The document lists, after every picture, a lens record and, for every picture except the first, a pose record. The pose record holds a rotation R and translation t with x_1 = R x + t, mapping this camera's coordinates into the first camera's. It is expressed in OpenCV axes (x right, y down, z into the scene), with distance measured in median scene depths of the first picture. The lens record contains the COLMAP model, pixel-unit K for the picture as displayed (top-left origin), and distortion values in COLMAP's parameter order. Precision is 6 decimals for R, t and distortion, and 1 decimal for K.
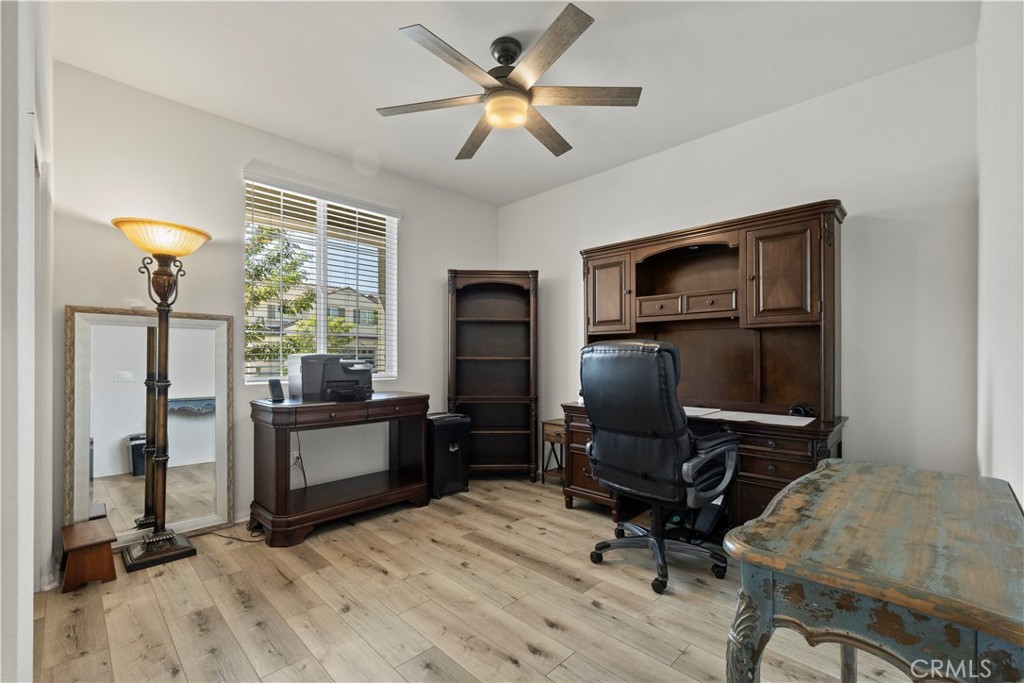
lens RADIAL K [[439.4, 0, 507.3], [0, 439.4, 361.2], [0, 0, 1]] dist [-0.001161, -0.000212]
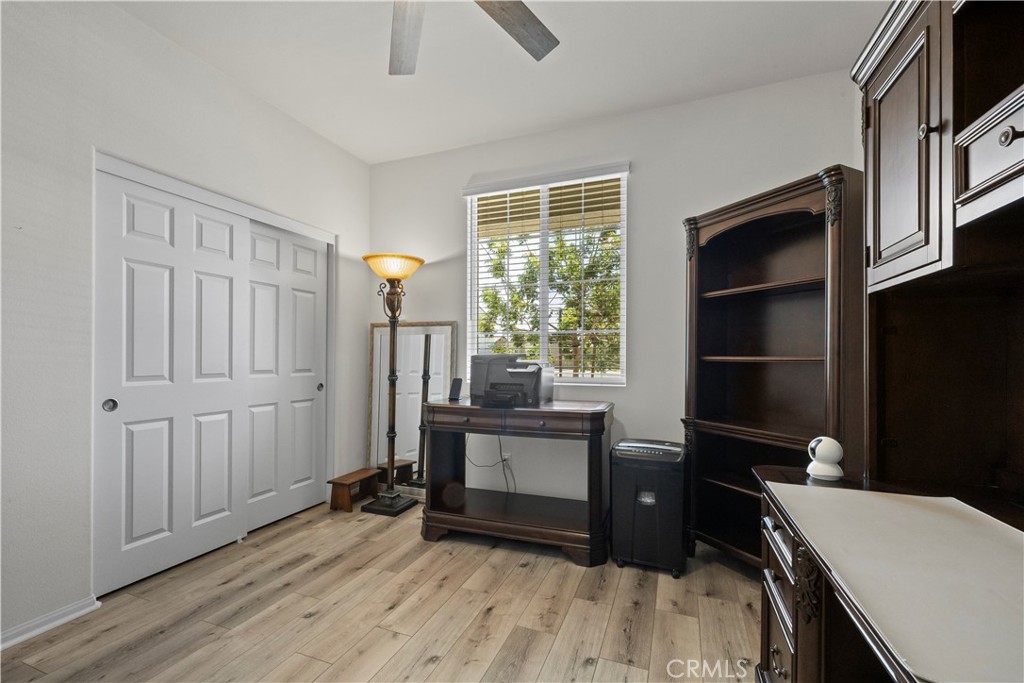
lens RADIAL K [[439.4, 0, 507.3], [0, 439.4, 361.2], [0, 0, 1]] dist [-0.001161, -0.000212]
pose [[0.393724, 0.008153, -0.919192, 0.512024], [-0.007303, 0.999957, 0.005741, -0.007541], [0.919199, 0.004453, 0.393767, 0.741863]]
